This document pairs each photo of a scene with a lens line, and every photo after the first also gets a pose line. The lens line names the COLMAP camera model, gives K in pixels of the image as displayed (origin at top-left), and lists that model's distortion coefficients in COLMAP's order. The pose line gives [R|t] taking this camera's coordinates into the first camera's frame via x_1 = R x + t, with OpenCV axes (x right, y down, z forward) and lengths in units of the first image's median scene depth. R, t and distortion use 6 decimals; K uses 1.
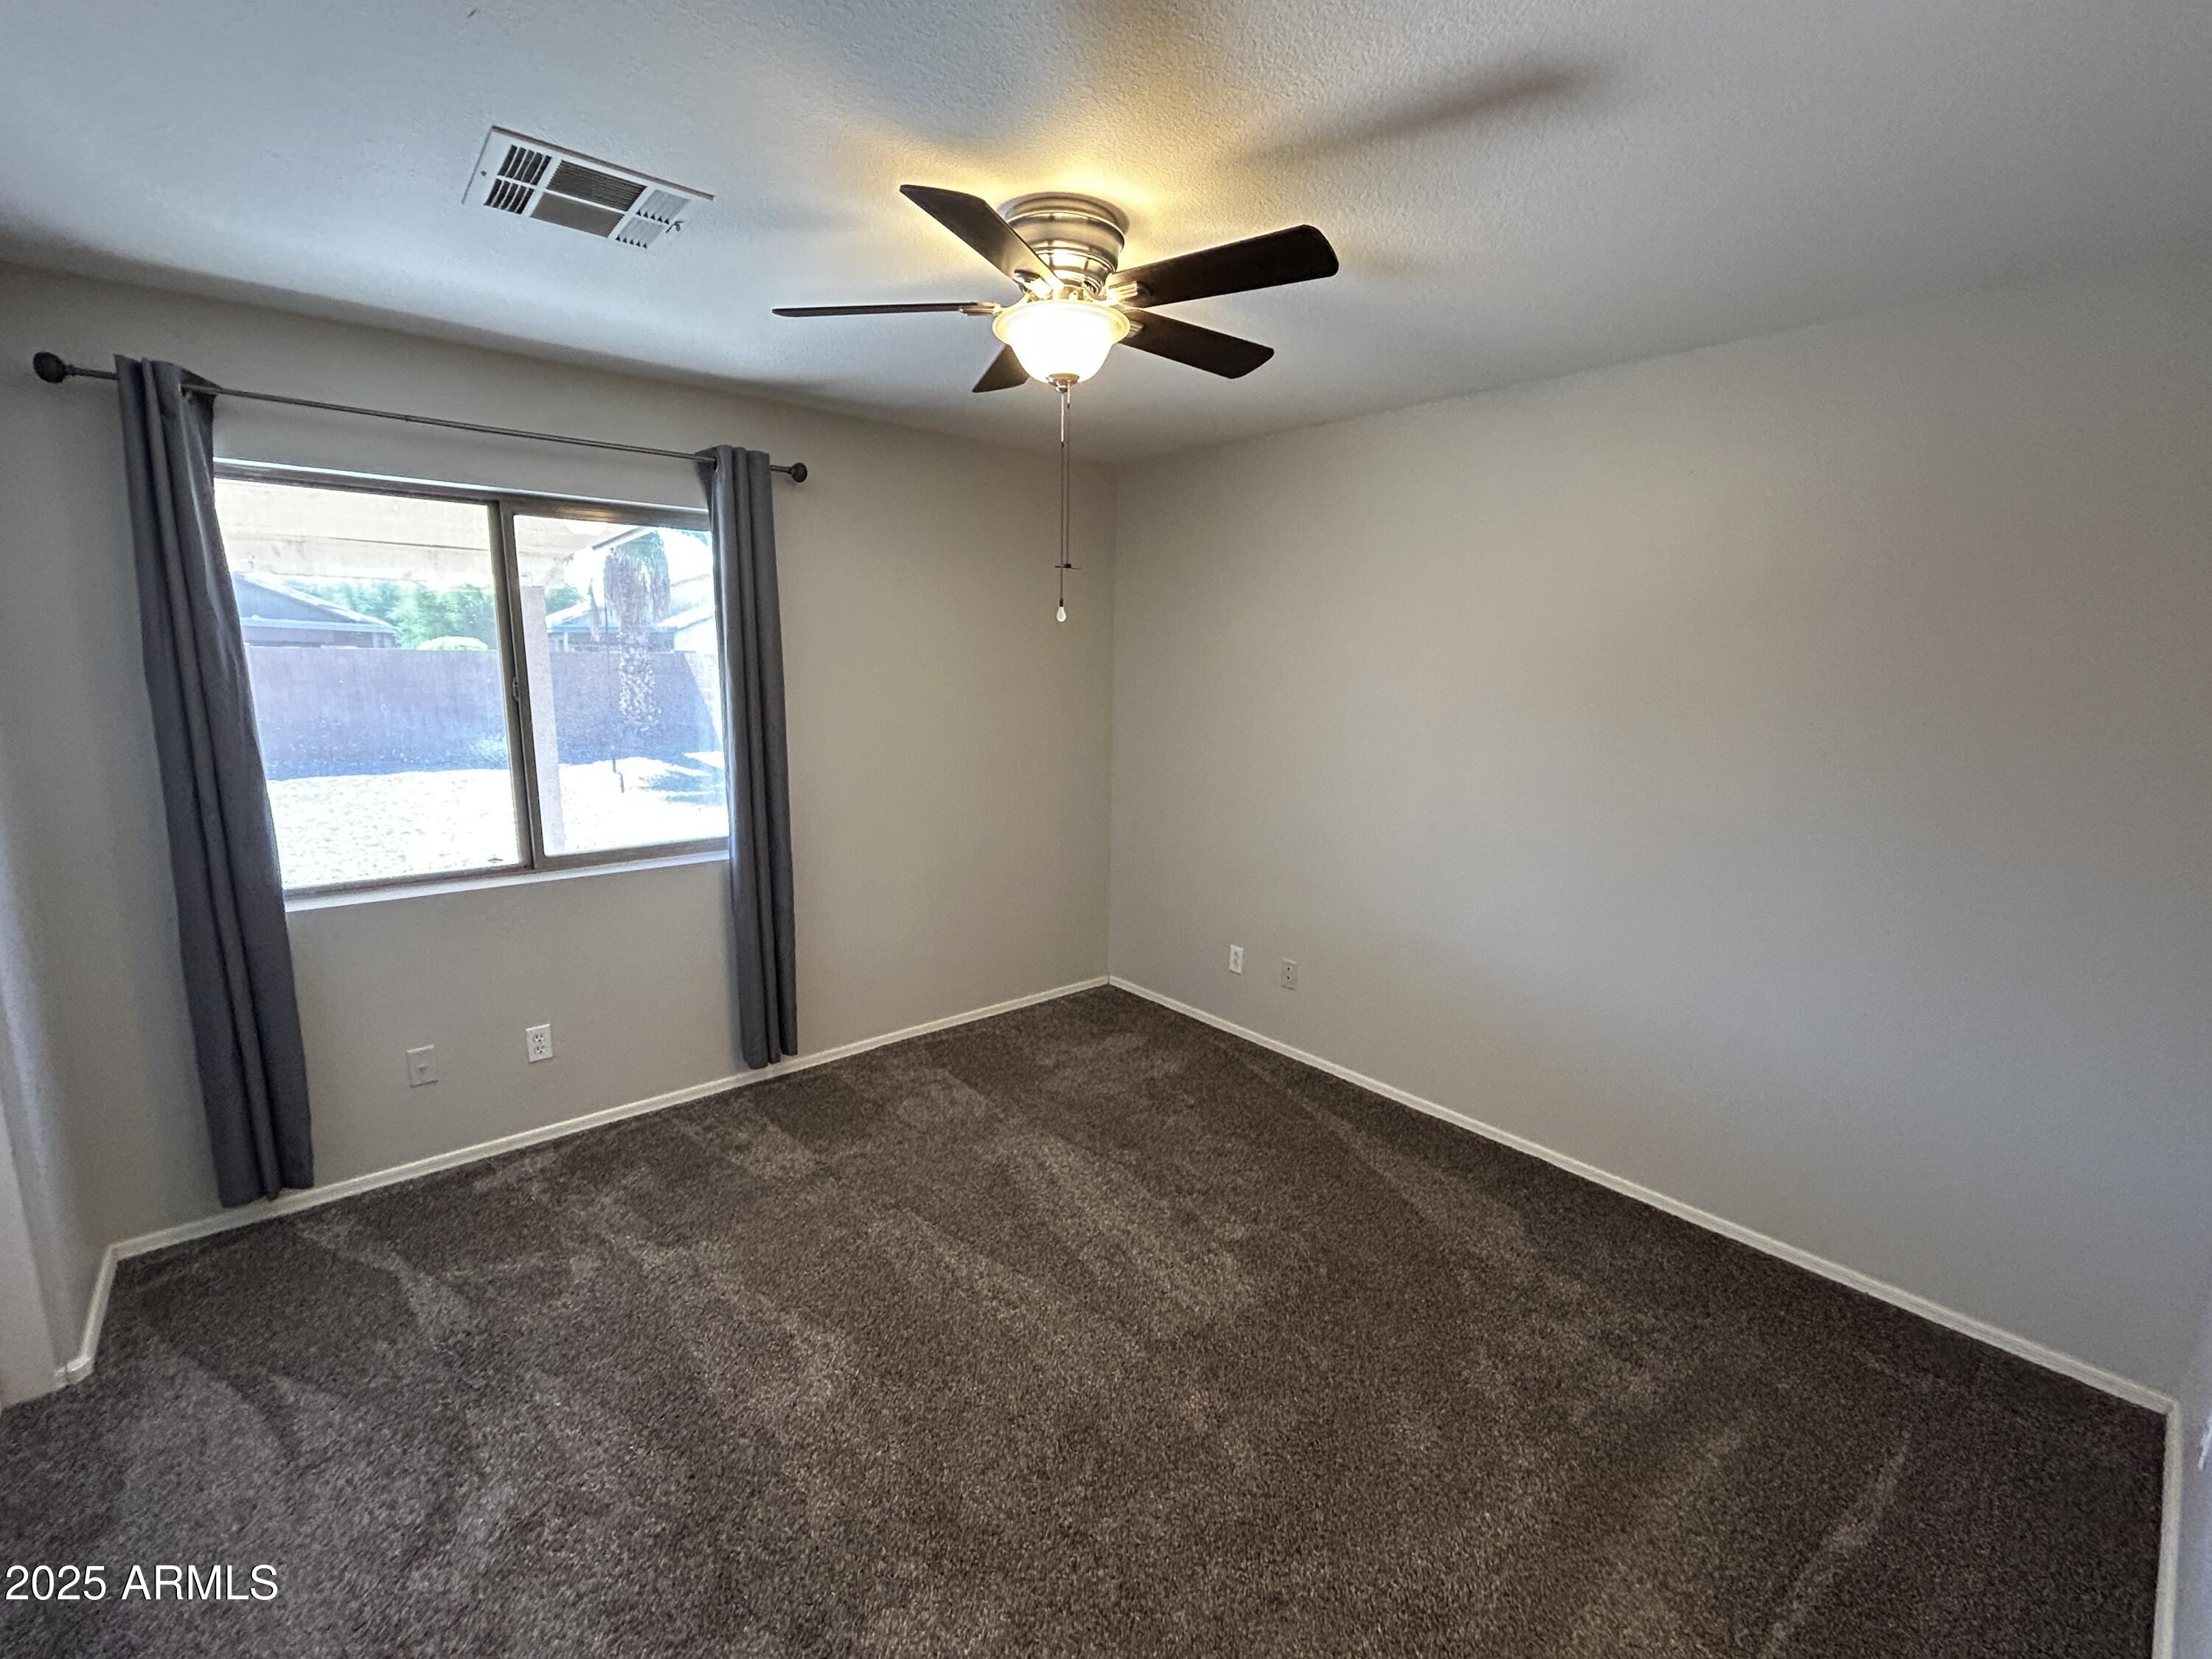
lens RADIAL K [[938.6, 0, 1098.6], [0, 938.6, 827.7], [0, 0, 1]] dist [-0.015690, -0.000058]
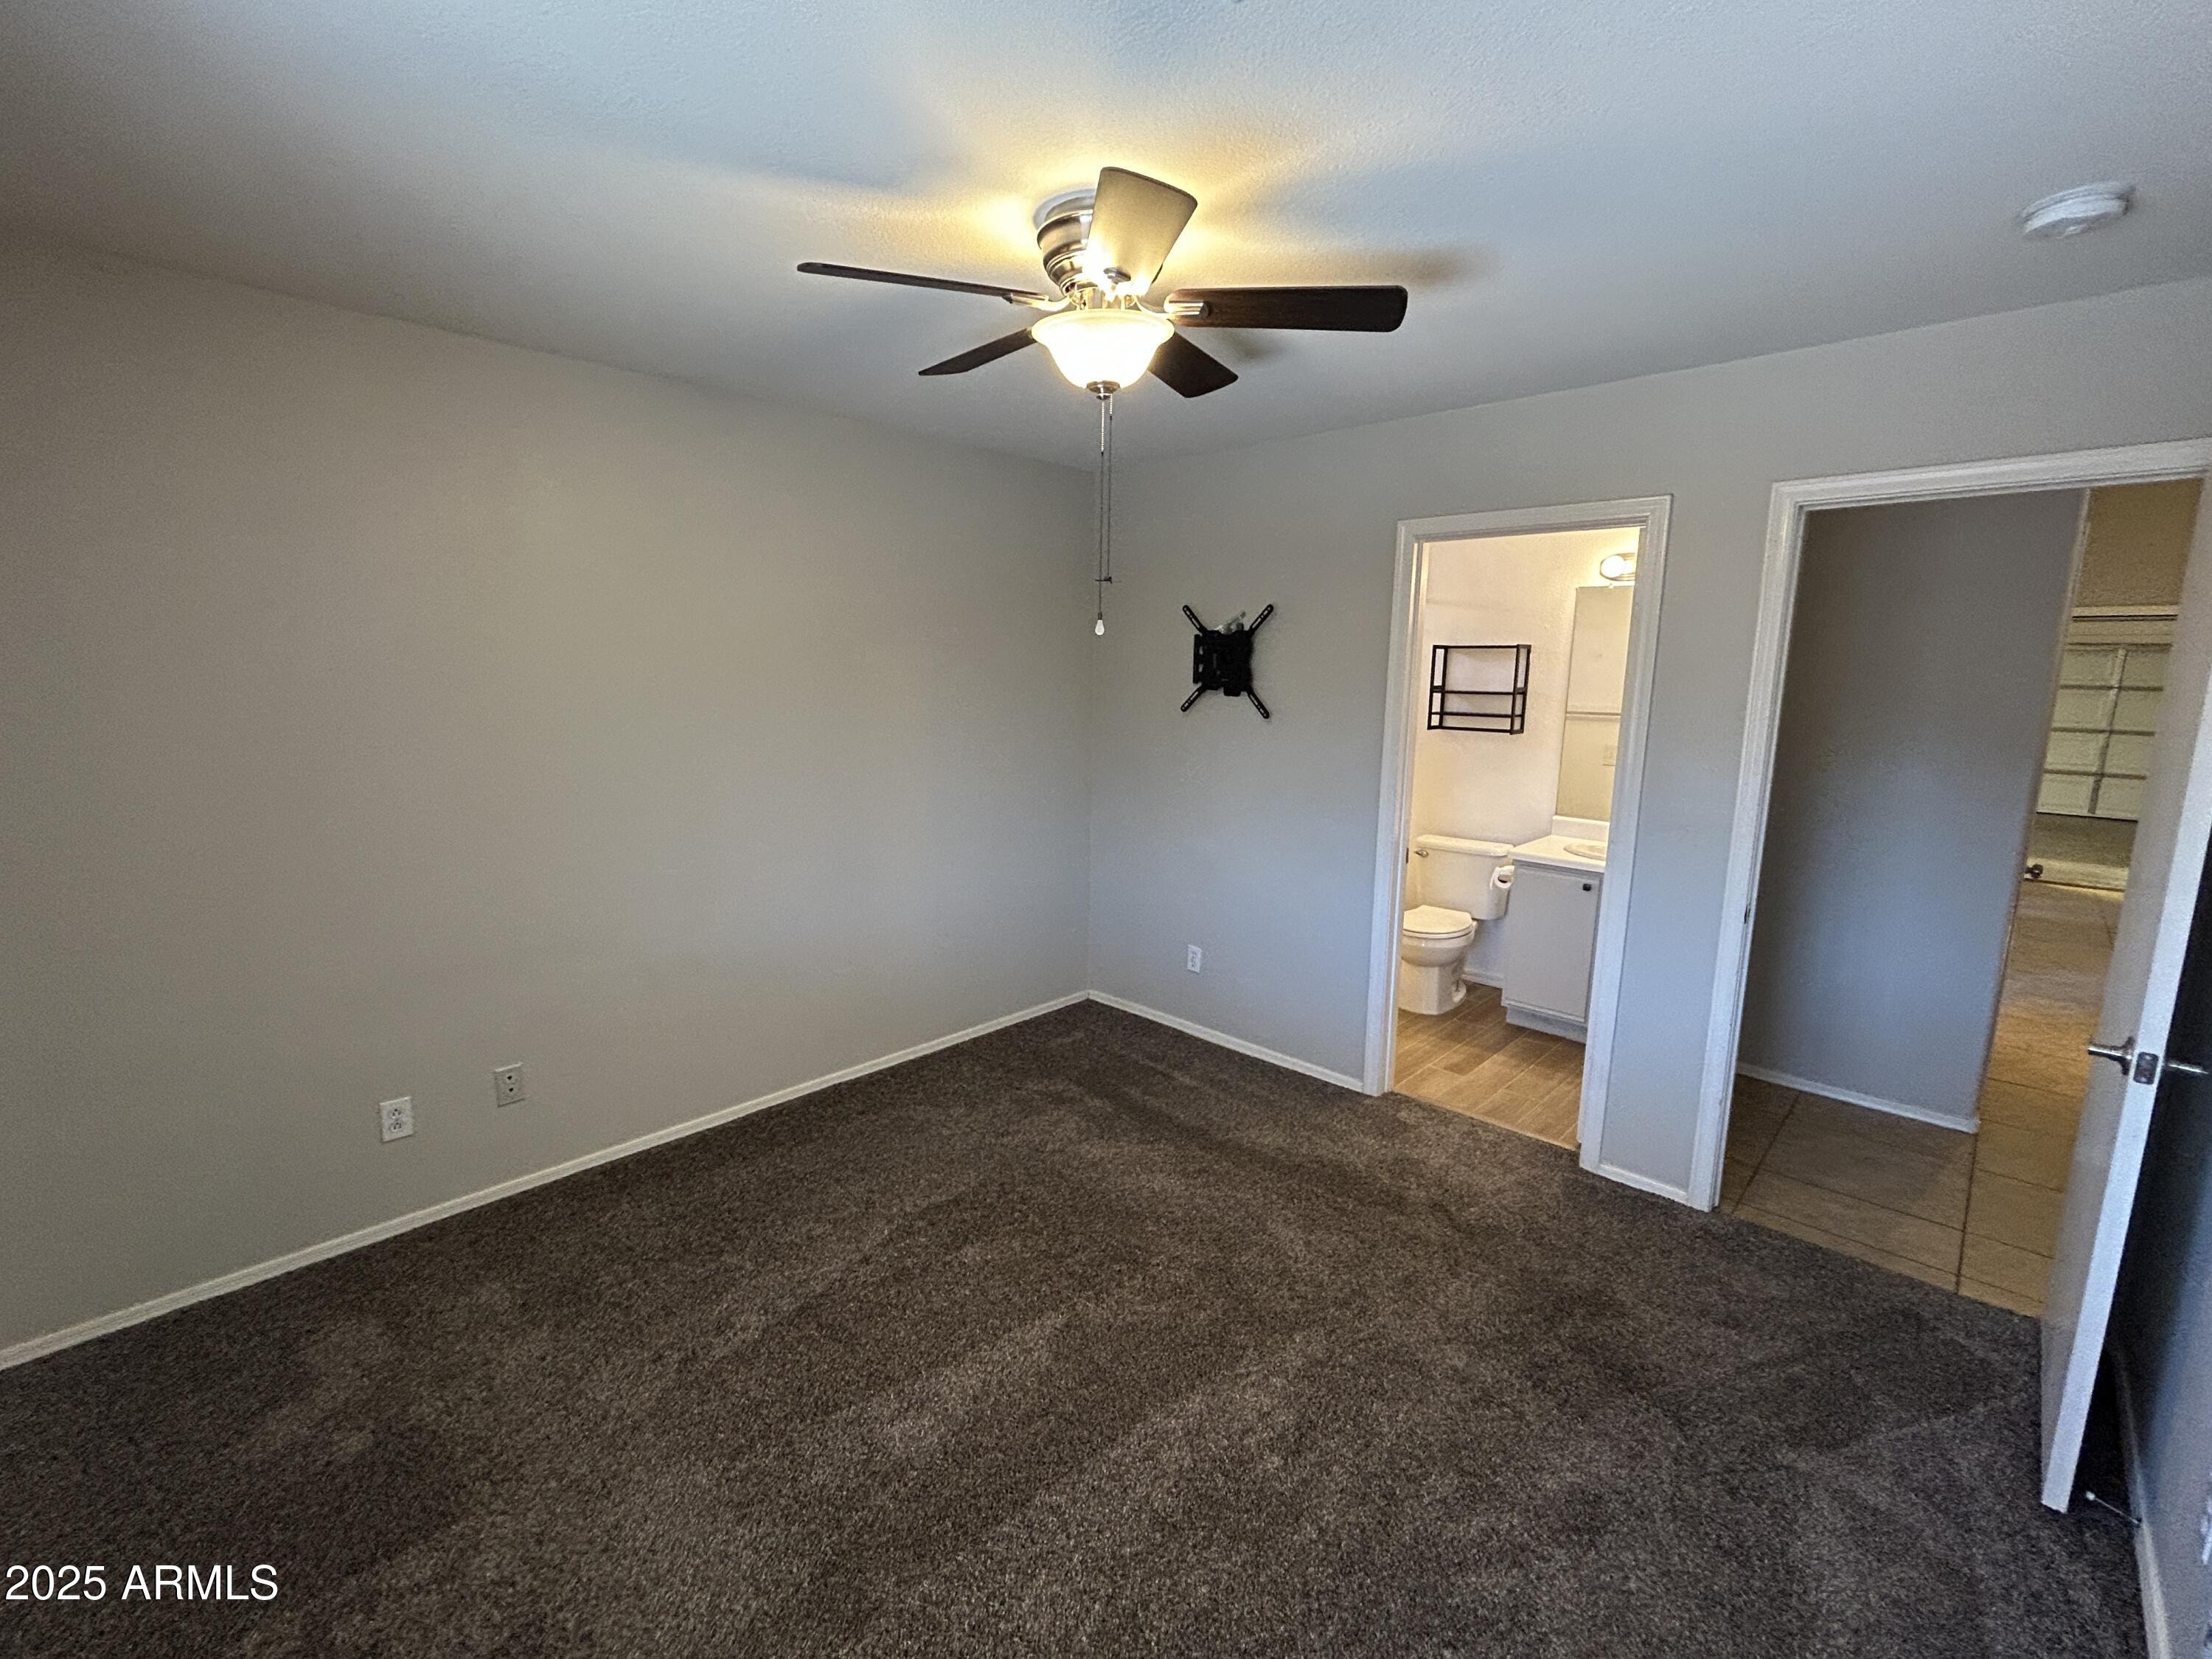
lens RADIAL K [[938.6, 0, 1107.4], [0, 938.6, 831.2], [0, 0, 1]] dist [-0.015690, -0.000058]
pose [[-0.110457, -0.194341, 0.974695, -0.844502], [0.153464, 0.965600, 0.209919, -0.188475], [-0.981961, 0.172768, -0.076833, 0.915113]]
